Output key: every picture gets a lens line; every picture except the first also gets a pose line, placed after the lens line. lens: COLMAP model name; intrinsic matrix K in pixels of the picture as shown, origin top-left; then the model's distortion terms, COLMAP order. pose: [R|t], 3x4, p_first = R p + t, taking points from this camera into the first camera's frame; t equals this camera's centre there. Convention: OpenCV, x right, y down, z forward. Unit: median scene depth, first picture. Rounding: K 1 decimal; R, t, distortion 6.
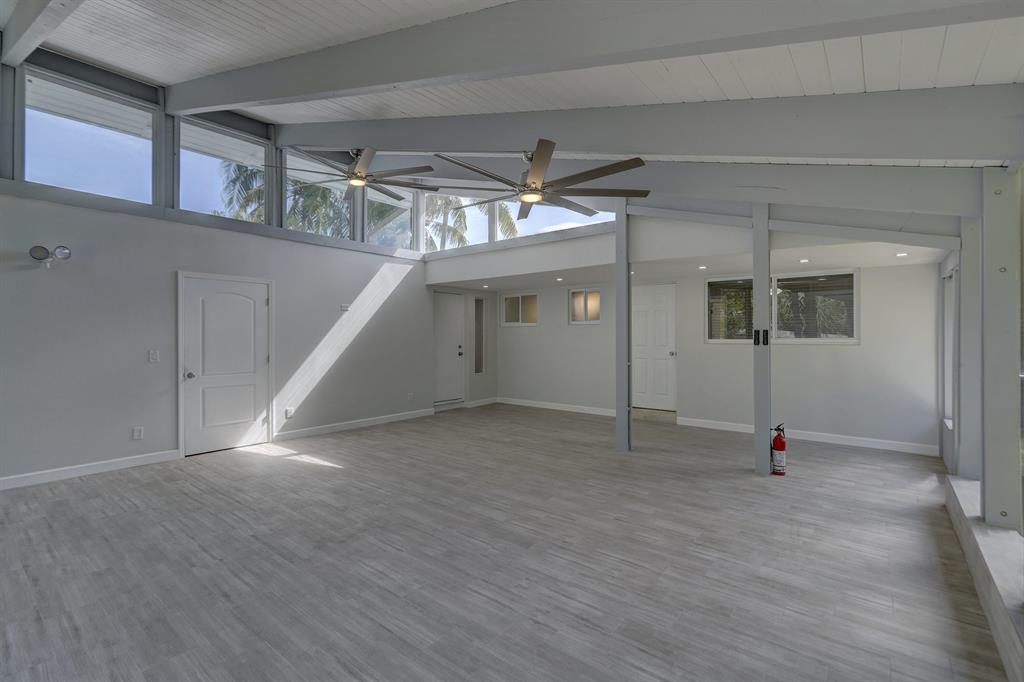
lens RADIAL K [[459.3, 0, 512.0], [0, 459.3, 339.6], [0, 0, 1]] dist [-0.002153, 0.000812]
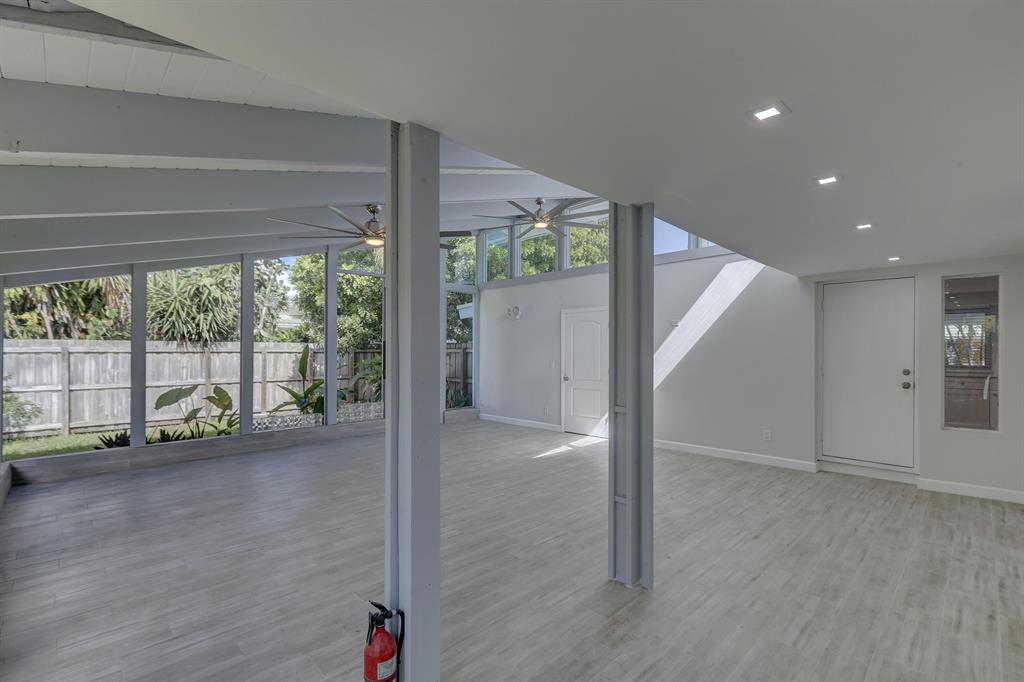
lens RADIAL K [[459.3, 0, 516.4], [0, 459.3, 342.4], [0, 0, 1]] dist [-0.002153, 0.000812]
pose [[-0.110893, -0.018378, -0.993662, 0.964909], [-0.006534, 0.999821, -0.017763, -0.014995], [0.993811, 0.004523, -0.110993, 1.182362]]
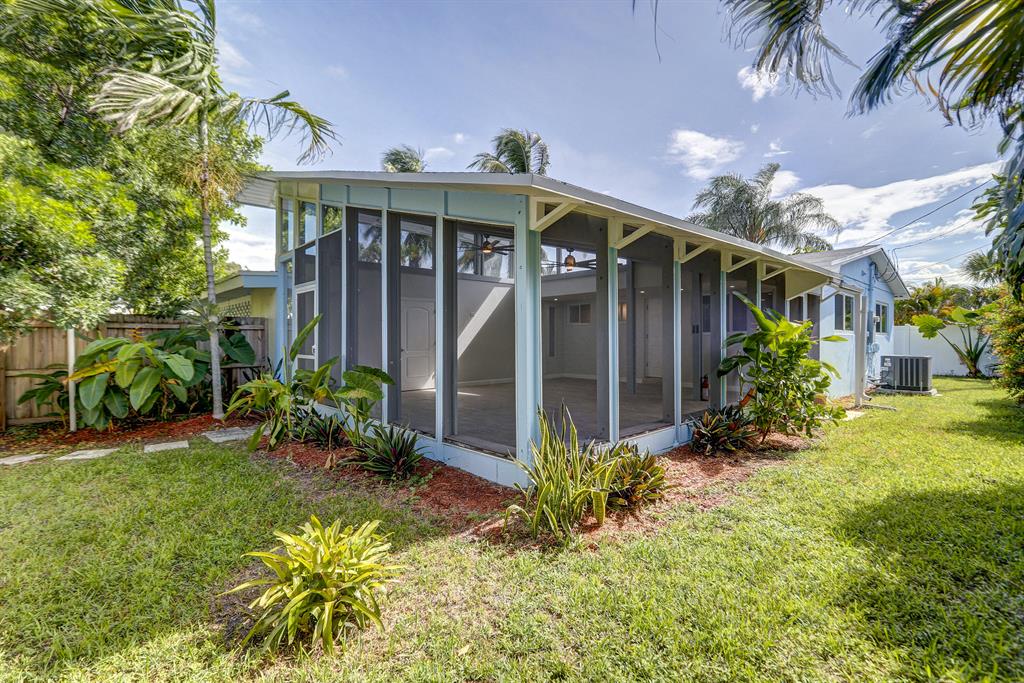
lens RADIAL K [[459.3, 0, 511.9], [0, 459.3, 339.5], [0, 0, 1]] dist [-0.002153, 0.000812]
pose [[0.985067, -0.000147, -0.172173, 0.114694], [-0.000164, 0.999998, -0.001789, 0.040901], [0.172173, 0.001791, 0.985065, -1.020762]]
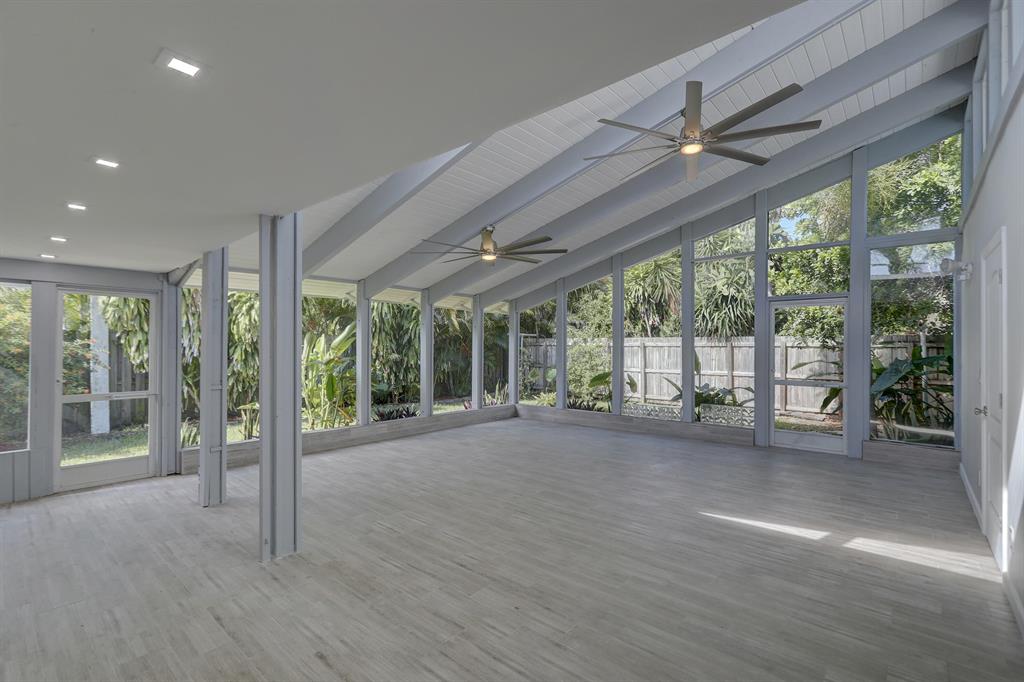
lens RADIAL K [[459.3, 0, 514.9], [0, 459.3, 343.4], [0, 0, 1]] dist [-0.002153, 0.000812]
pose [[-0.999478, 0.004210, 0.032024, -0.072815], [0.004307, 0.999986, 0.002953, -0.025413], [-0.032011, 0.003089, -0.999483, 1.965395]]
